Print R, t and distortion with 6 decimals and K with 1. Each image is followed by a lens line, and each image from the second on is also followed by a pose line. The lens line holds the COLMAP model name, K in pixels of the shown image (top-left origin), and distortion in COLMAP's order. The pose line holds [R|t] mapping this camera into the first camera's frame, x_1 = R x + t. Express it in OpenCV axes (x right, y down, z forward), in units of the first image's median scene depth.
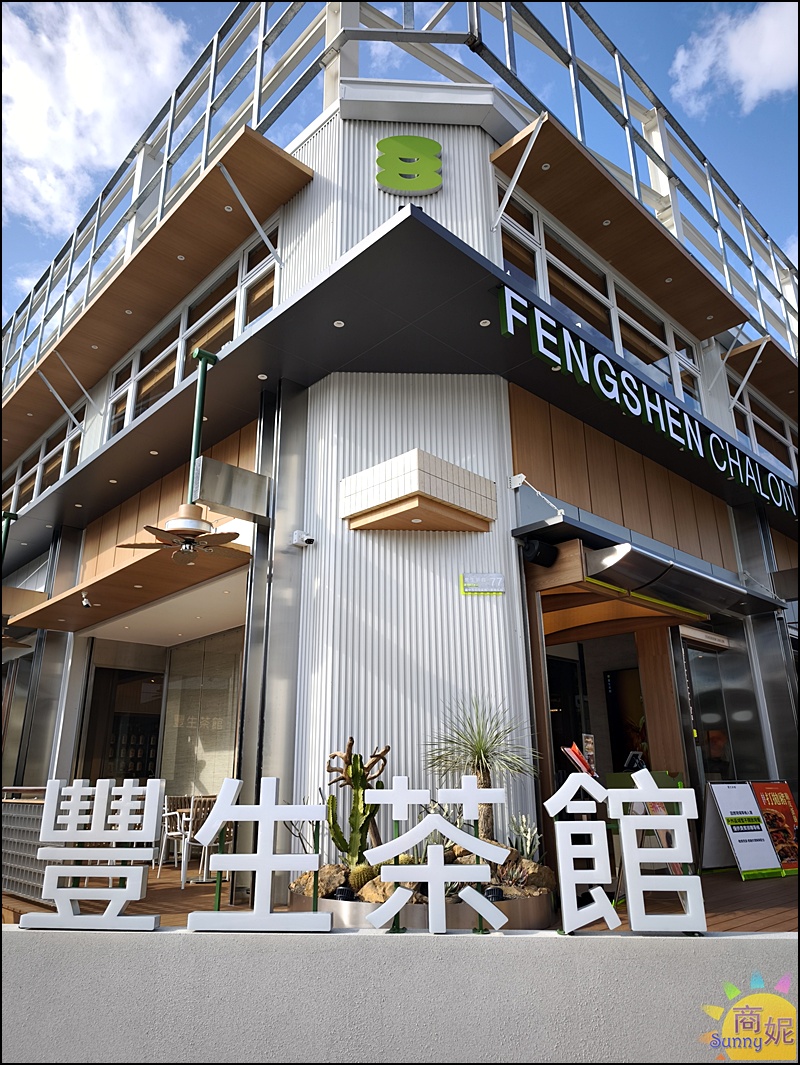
lens RADIAL K [[723.3, 0, 393.4], [0, 723.3, 534.4], [0, 0, 1]] dist [0.019028, -0.026793]
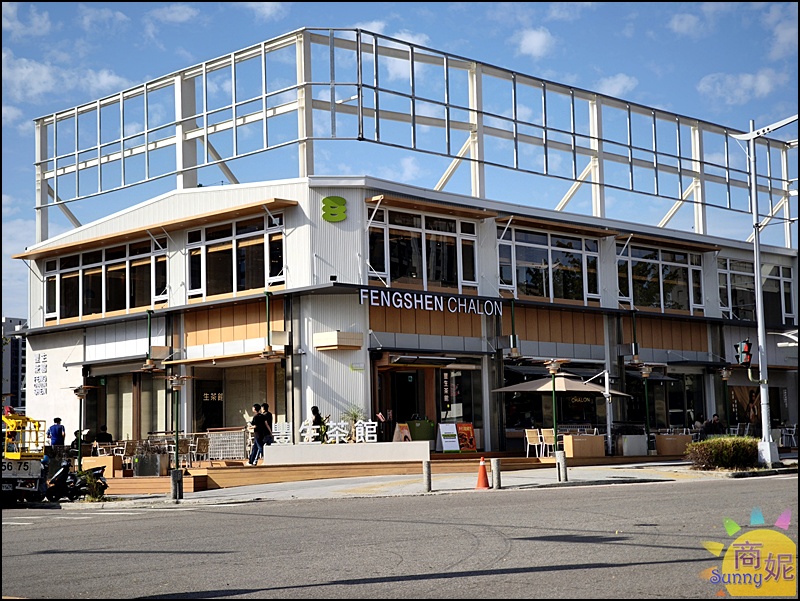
lens RADIAL K [[1445.8, 0, 402.0], [0, 1445.8, 302.2], [0, 0, 1]] dist [0.155722, 0.000000]
pose [[0.998915, -0.013509, 0.044564, 0.034554], [0.003263, 0.974951, 0.222398, -1.623992], [-0.046452, -0.222011, 0.973937, -5.174182]]
